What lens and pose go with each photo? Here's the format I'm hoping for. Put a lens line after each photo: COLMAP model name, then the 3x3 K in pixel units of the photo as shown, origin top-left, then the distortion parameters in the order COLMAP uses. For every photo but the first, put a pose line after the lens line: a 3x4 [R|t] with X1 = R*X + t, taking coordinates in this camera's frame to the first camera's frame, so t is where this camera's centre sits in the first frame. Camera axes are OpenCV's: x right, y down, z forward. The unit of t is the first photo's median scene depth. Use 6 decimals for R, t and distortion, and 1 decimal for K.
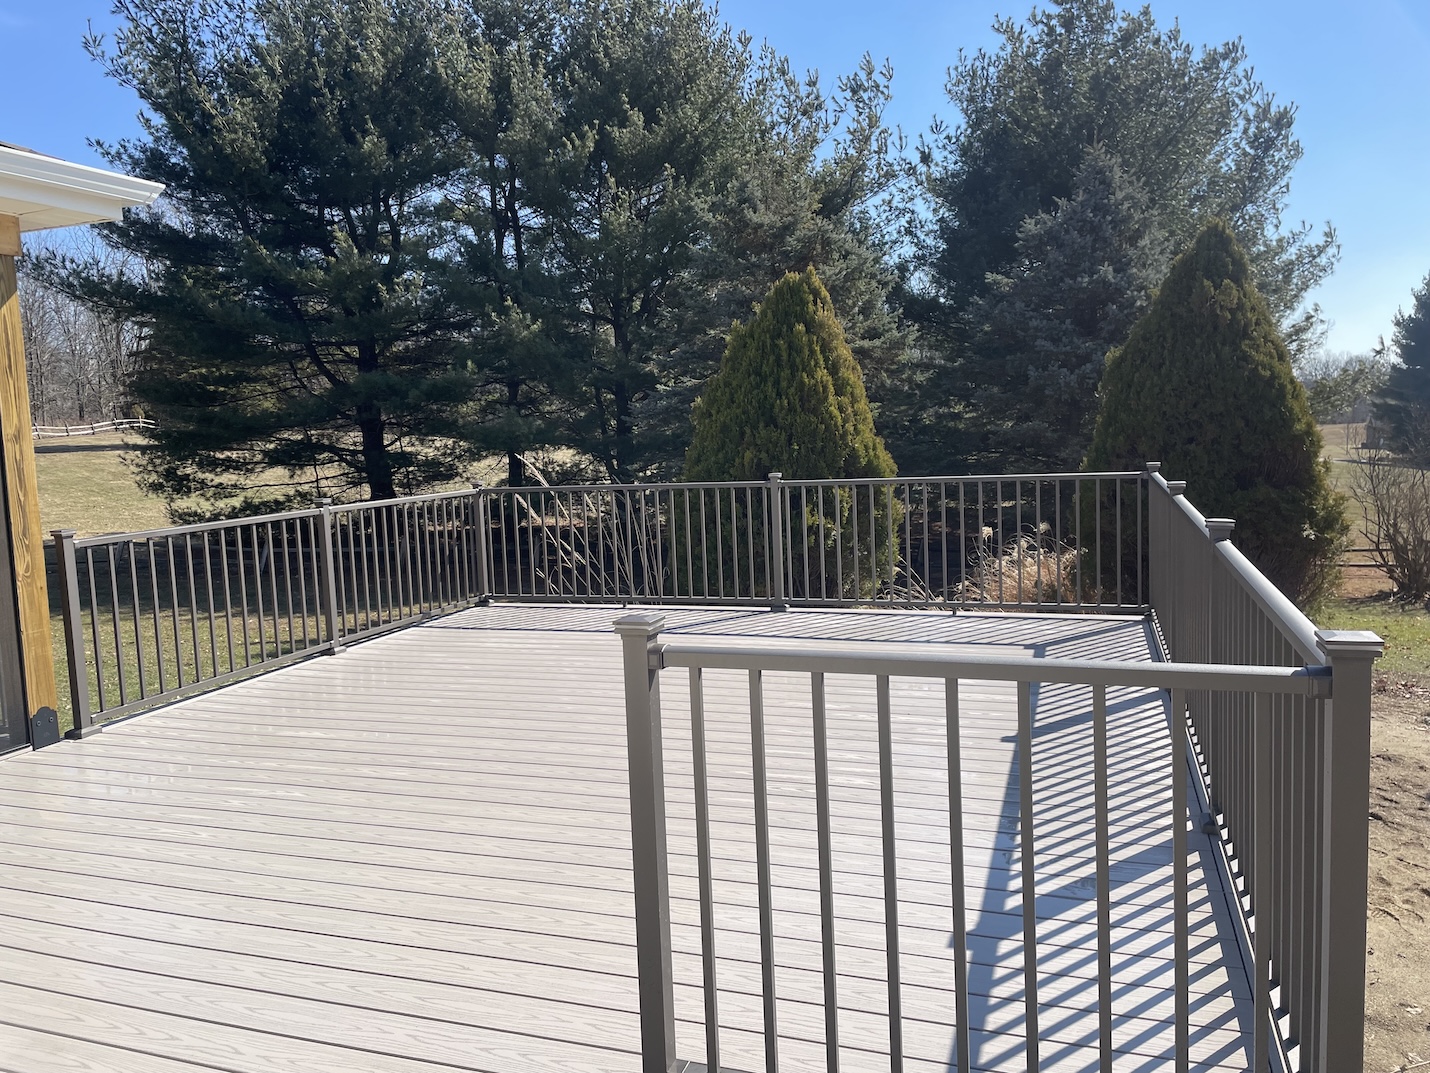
lens RADIAL K [[1069.2, 0, 685.1], [0, 1069.2, 528.1], [0, 0, 1]] dist [0.119848, -0.147113]
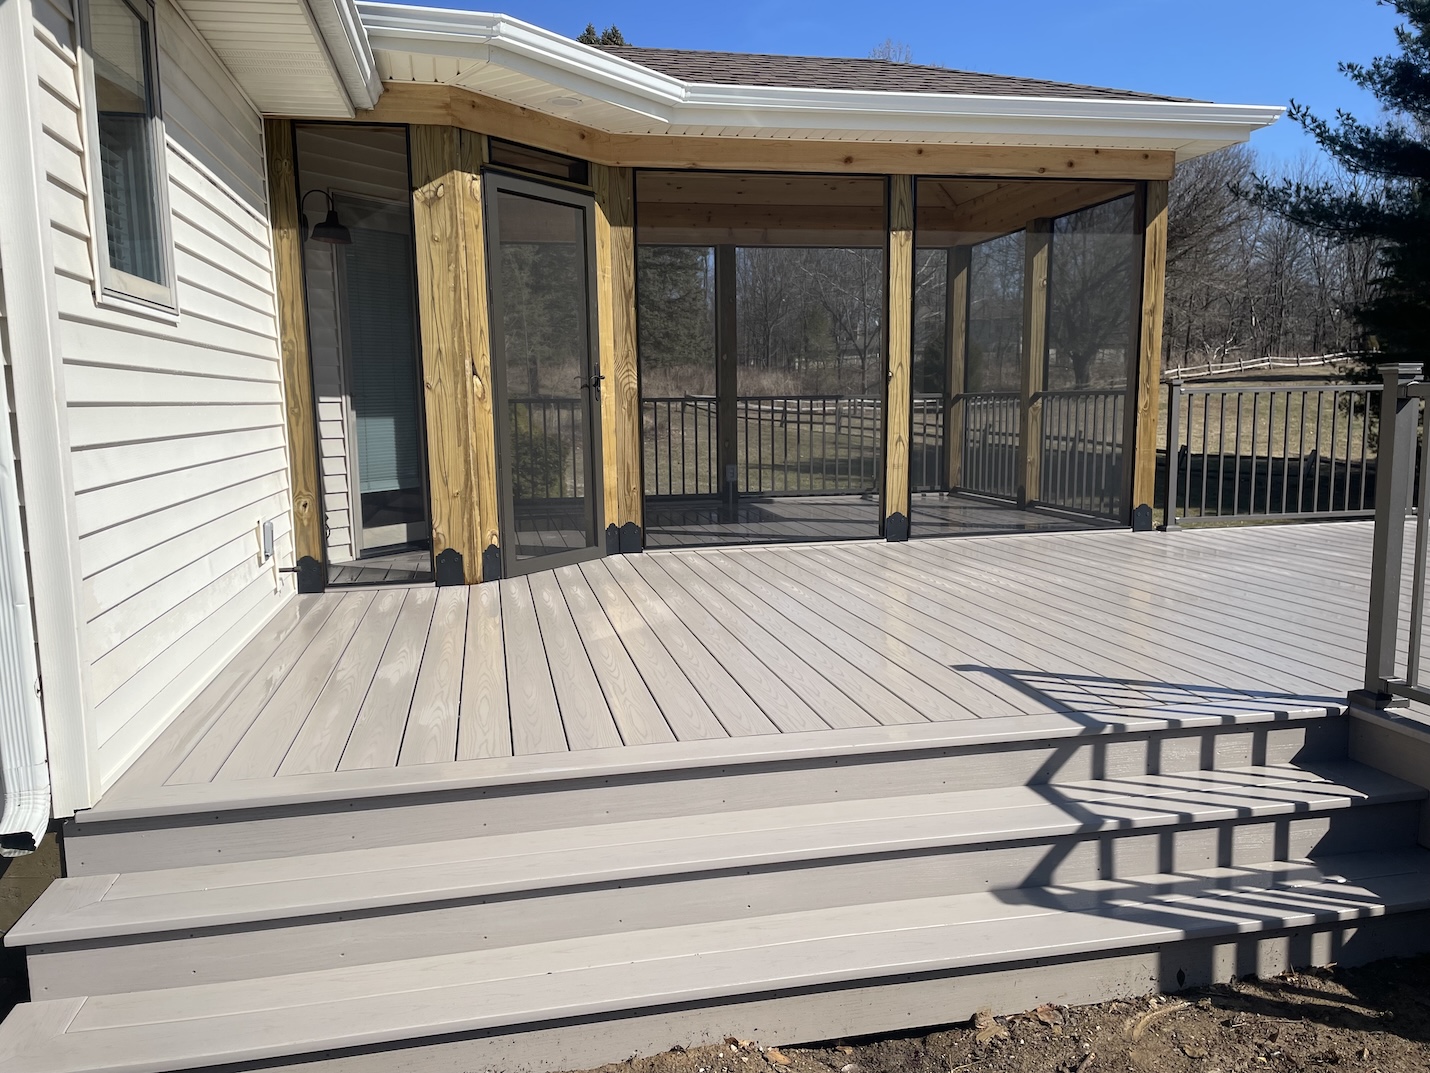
lens RADIAL K [[1075.1, 0, 704.1], [0, 1075.1, 535.0], [0, 0, 1]] dist [0.090521, -0.108758]
pose [[0.528796, 0.143146, -0.836591, 0.064199], [-0.090332, 0.989569, 0.112224, 0.020361], [0.843928, 0.016227, 0.536211, -0.051481]]
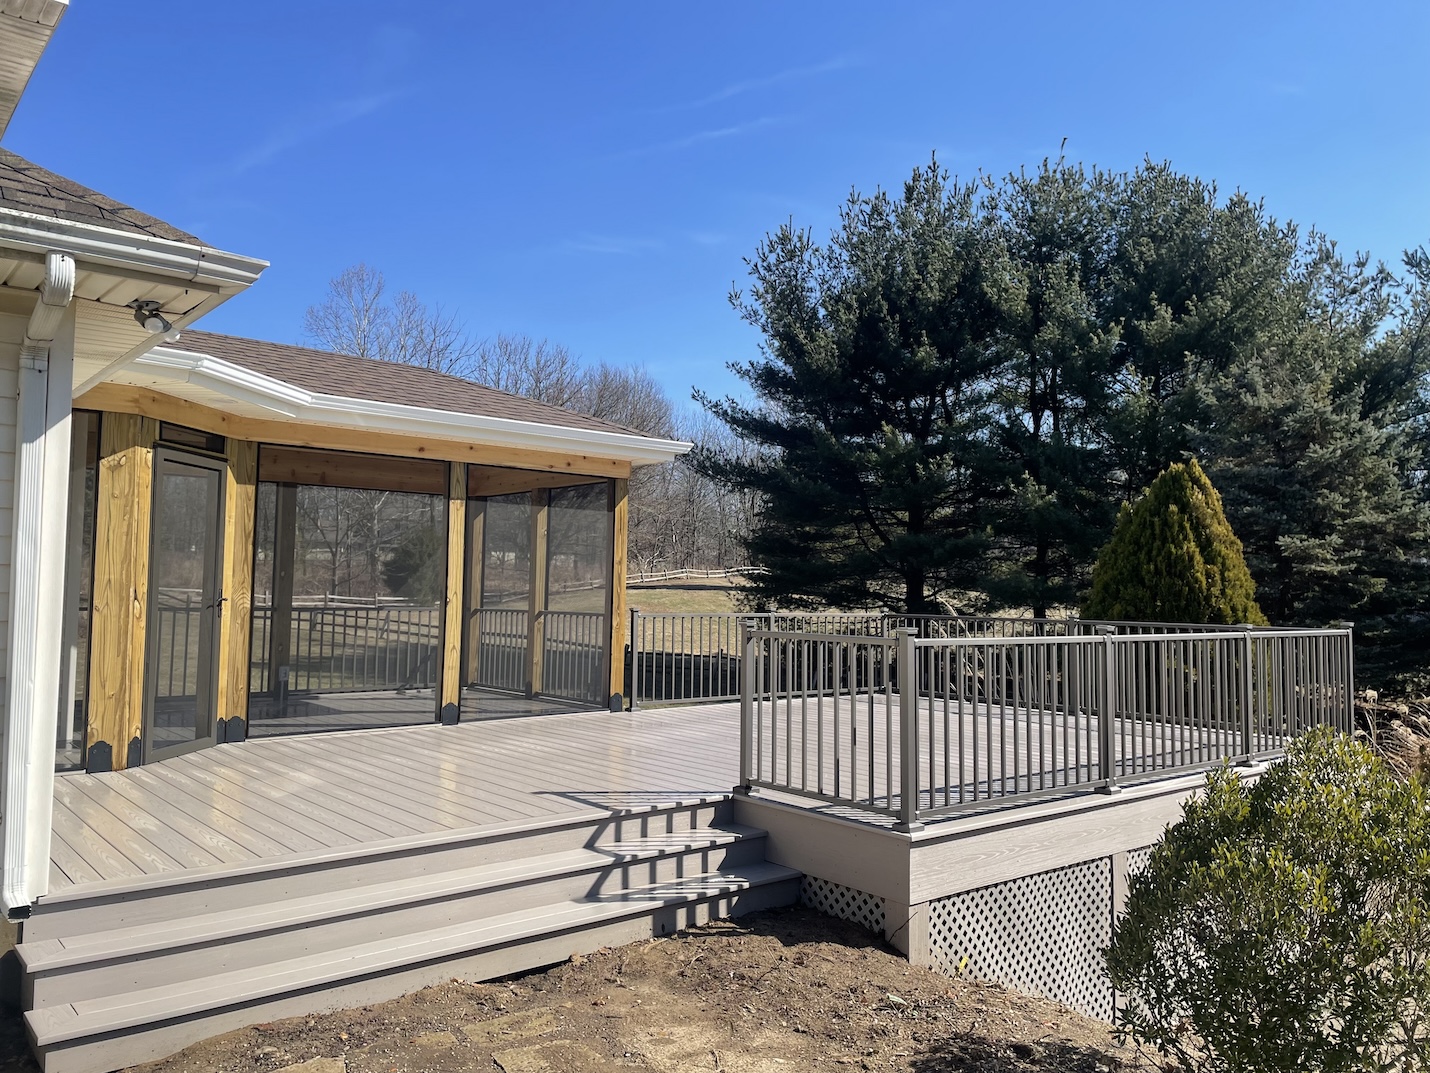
lens RADIAL K [[1075.1, 0, 704.1], [0, 1075.1, 535.0], [0, 0, 1]] dist [0.090521, -0.108758]
pose [[0.864065, 0.030132, -0.502478, 0.119604], [-0.100405, 0.988465, -0.113383, 0.017668], [0.493265, 0.148422, 0.857123, -0.148200]]
